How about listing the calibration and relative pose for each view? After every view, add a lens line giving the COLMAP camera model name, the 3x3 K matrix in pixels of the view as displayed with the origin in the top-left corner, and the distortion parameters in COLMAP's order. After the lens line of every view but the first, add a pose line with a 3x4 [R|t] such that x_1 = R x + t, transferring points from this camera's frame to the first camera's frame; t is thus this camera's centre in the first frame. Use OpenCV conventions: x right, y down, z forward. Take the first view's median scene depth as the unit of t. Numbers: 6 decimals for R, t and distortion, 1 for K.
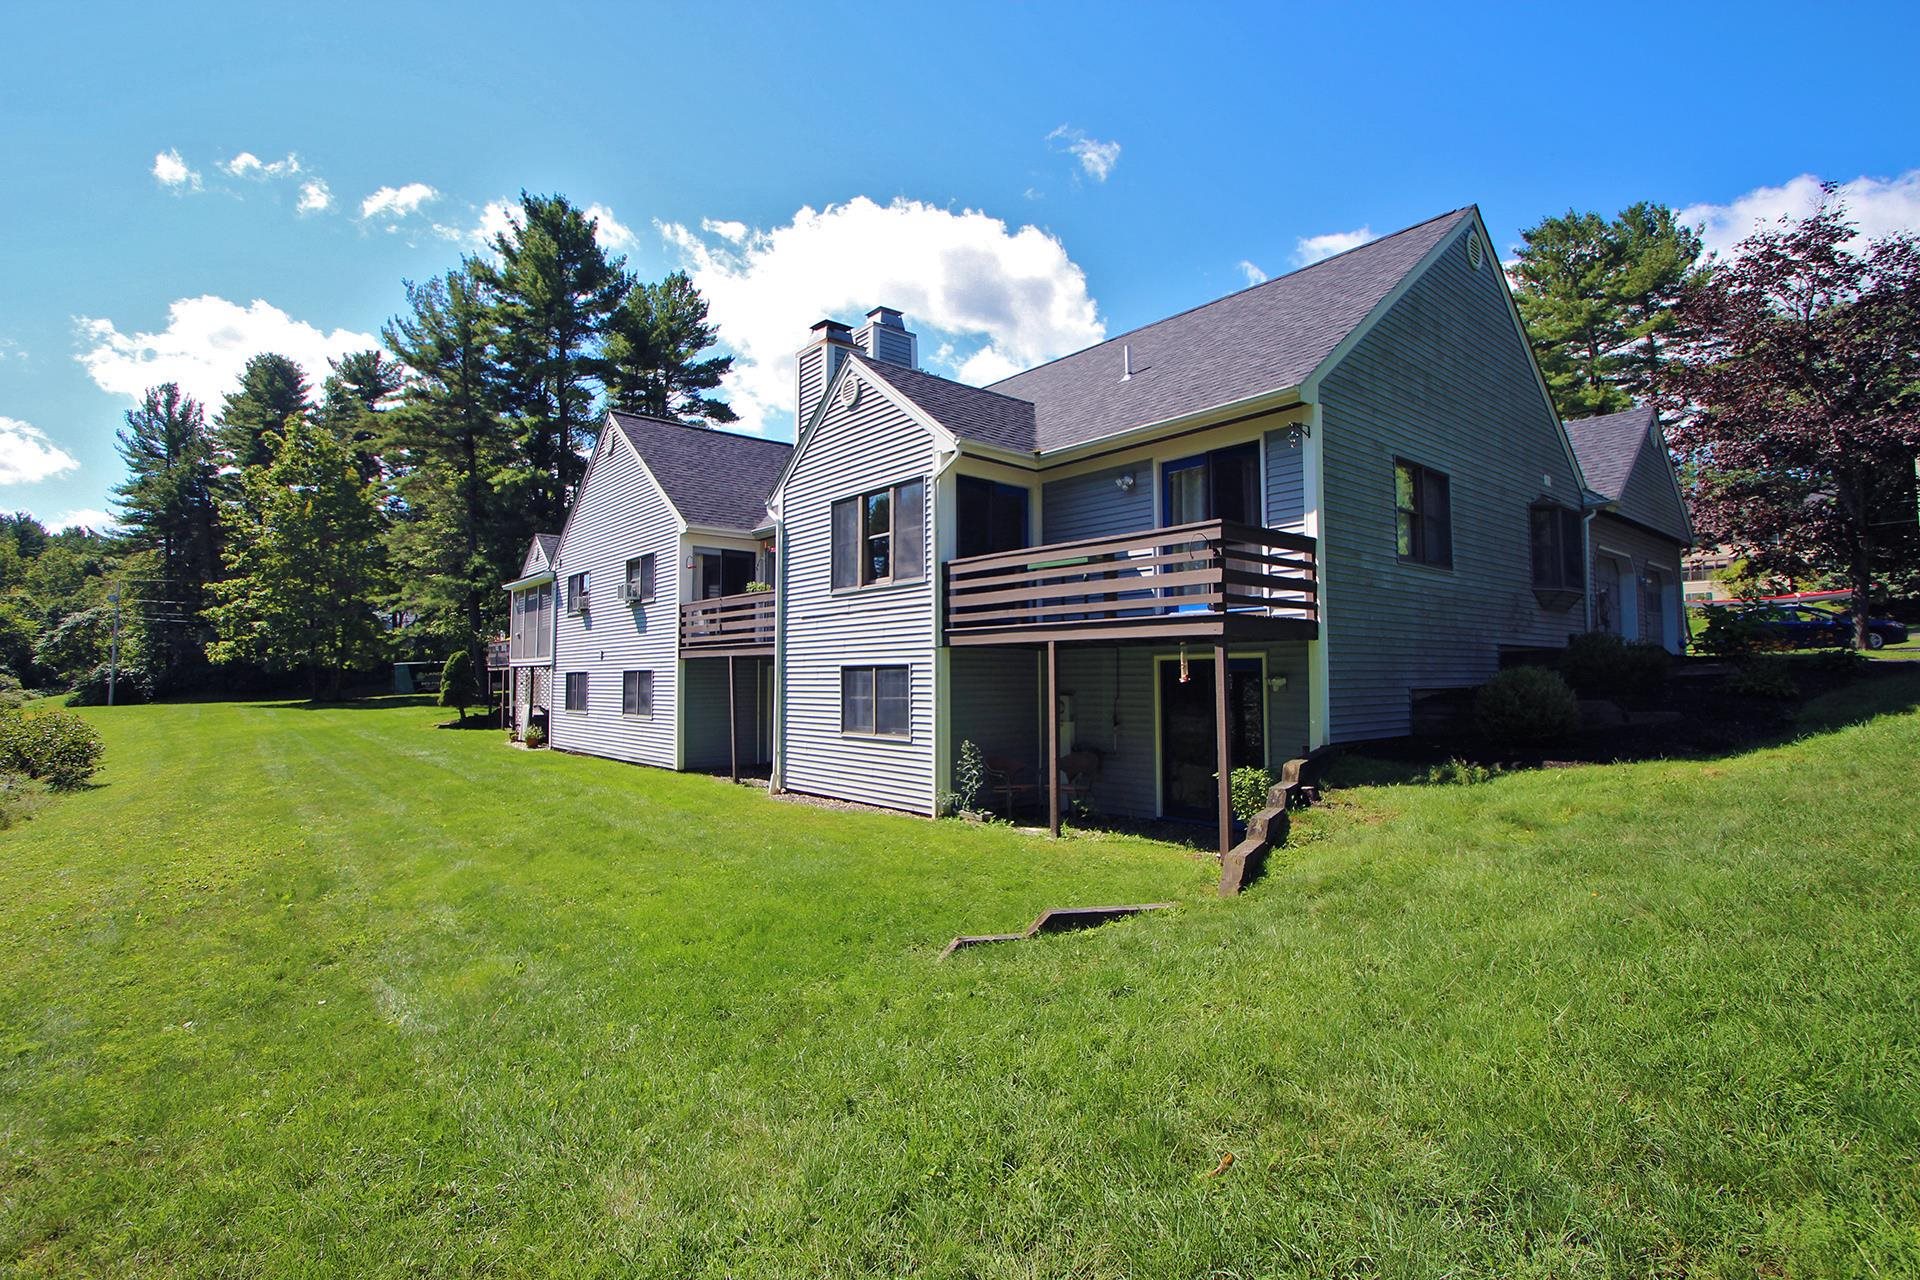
lens RADIAL K [[897.9, 0, 966.8], [0, 897.9, 622.7], [0, 0, 1]] dist [0.016163, -0.017583]
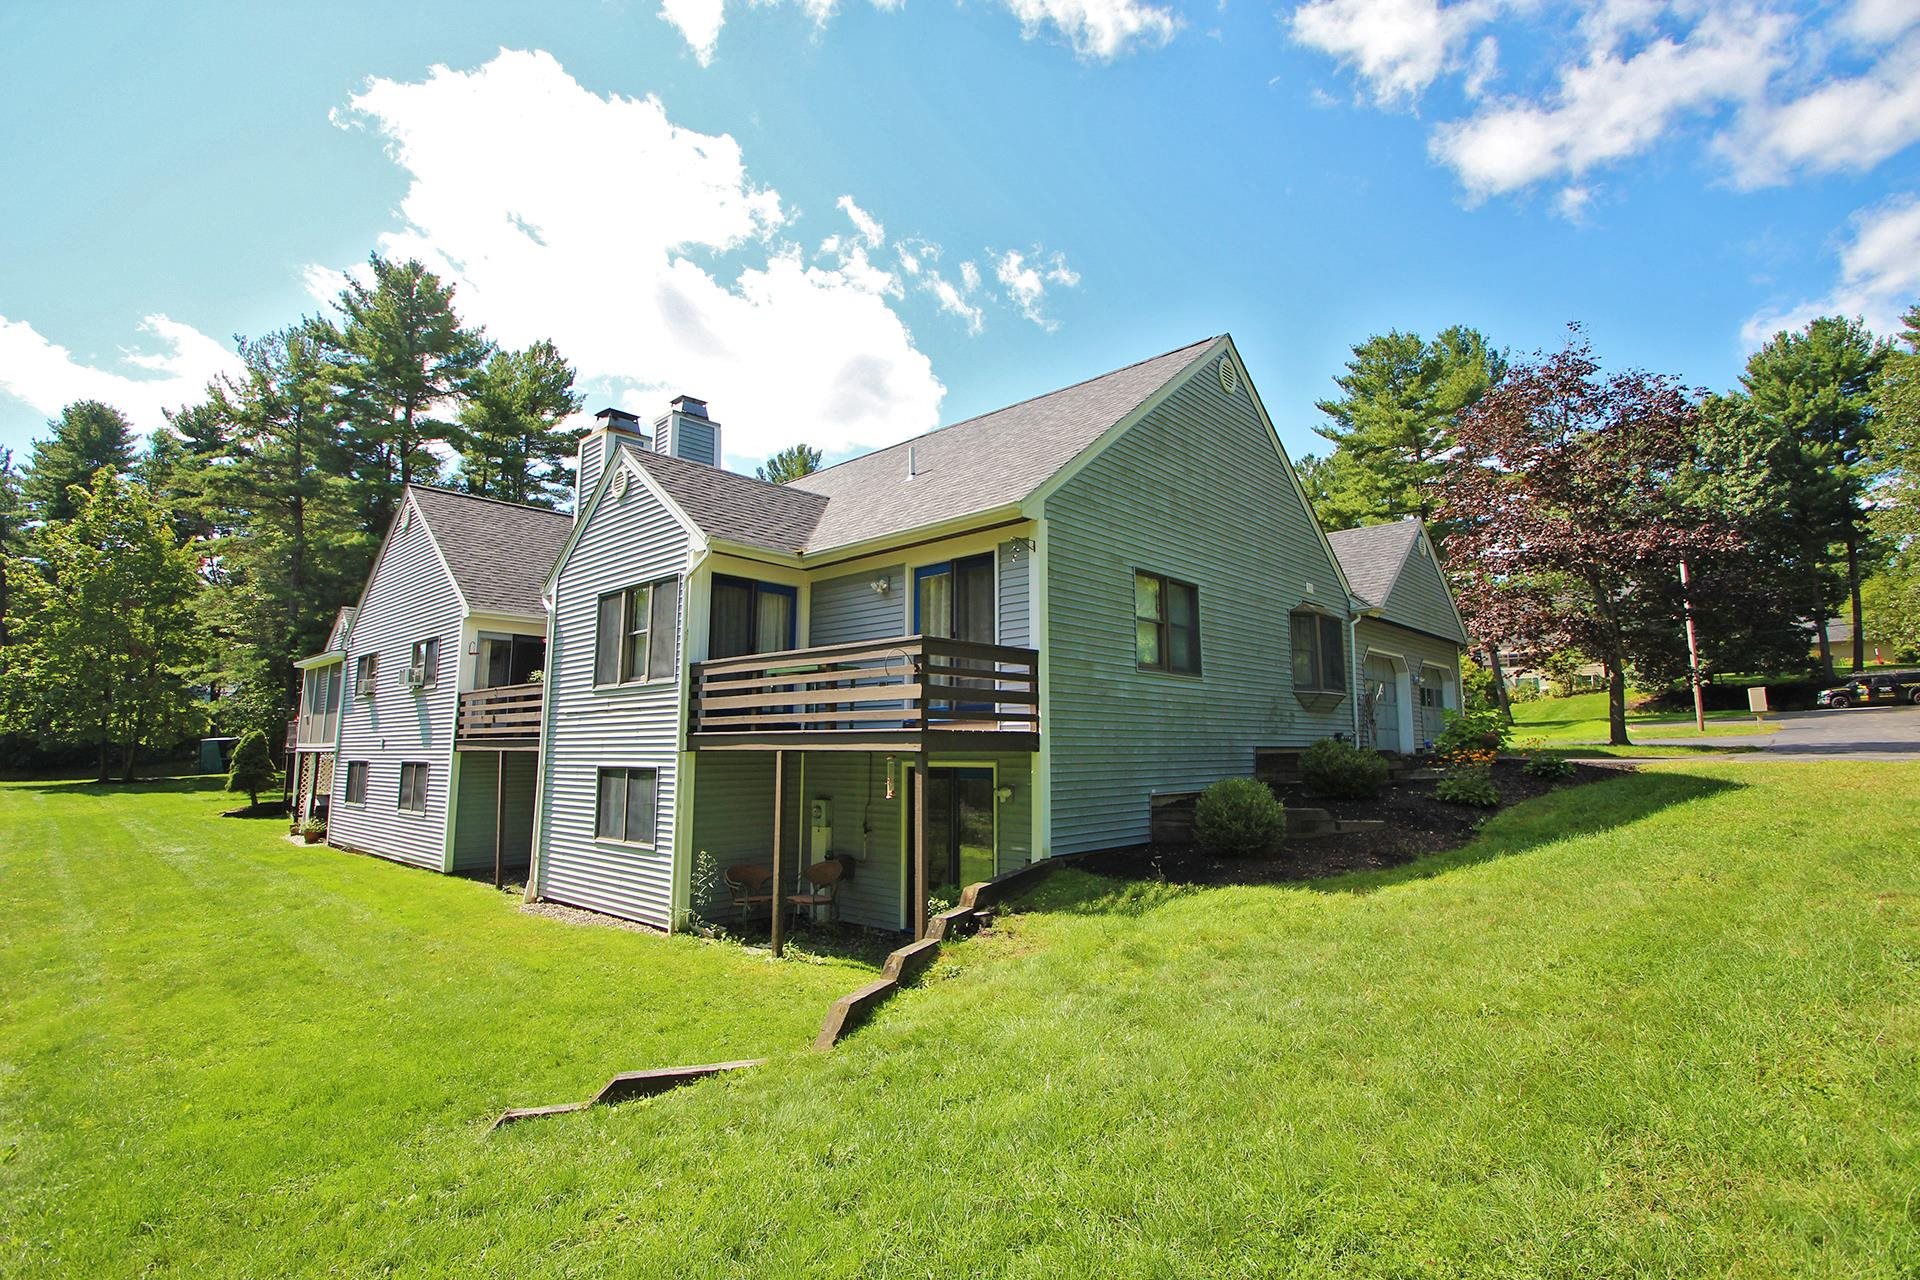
lens RADIAL K [[897.9, 0, 966.8], [0, 897.9, 622.7], [0, 0, 1]] dist [0.016163, -0.017583]
pose [[0.993442, 0.019191, 0.112714, 0.121203], [-0.010048, 0.996653, -0.081126, -0.026624], [-0.113894, 0.079462, 0.990310, 0.000321]]
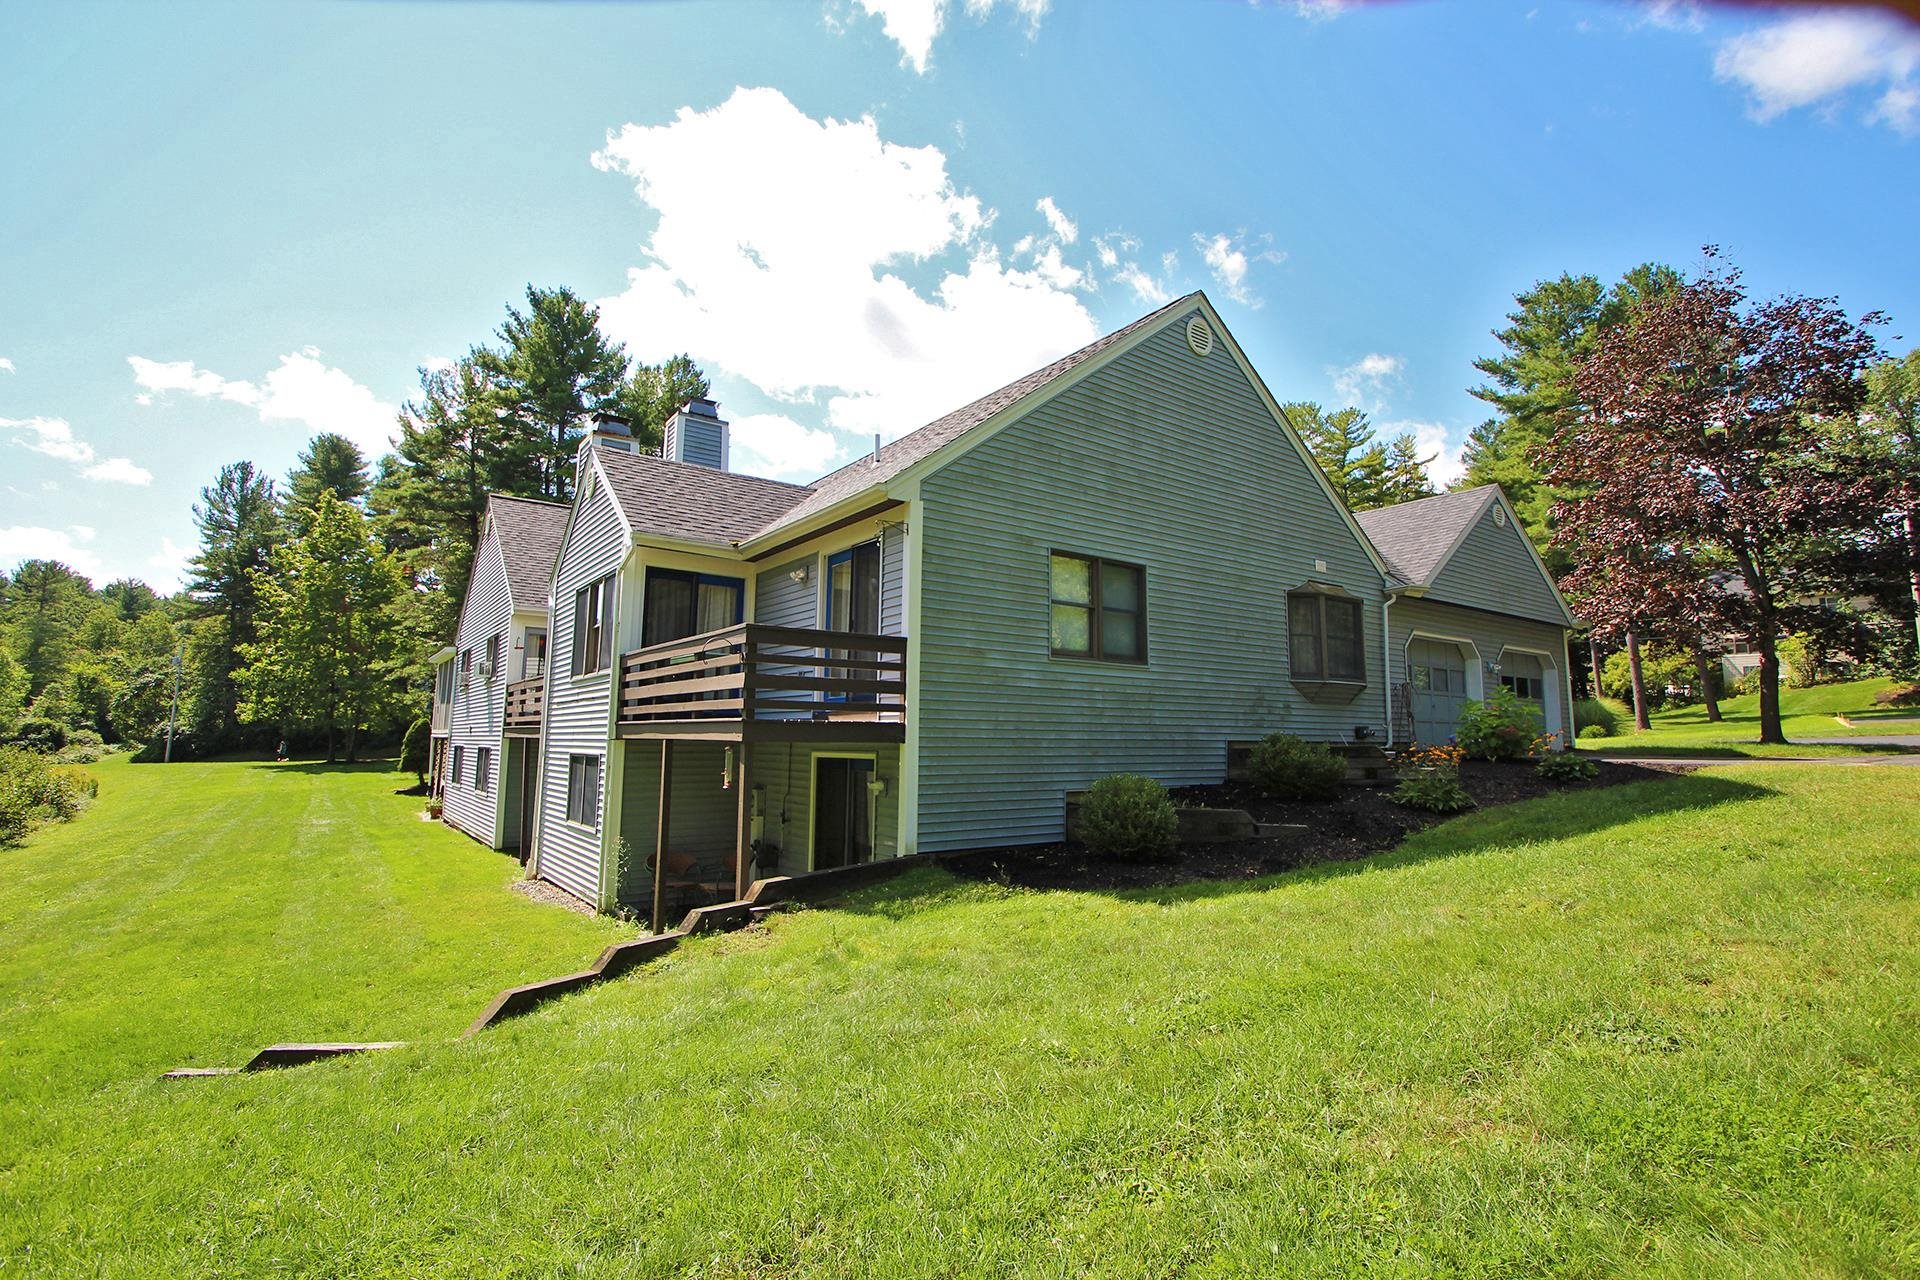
lens RADIAL K [[900.4, 0, 963.0], [0, 900.4, 622.8], [0, 0, 1]] dist [0.009631, -0.013328]
pose [[0.996841, 0.002875, -0.079368, 0.331550], [-0.008428, 0.997531, -0.069719, -0.027168], [0.078972, 0.070167, 0.994404, 0.021628]]
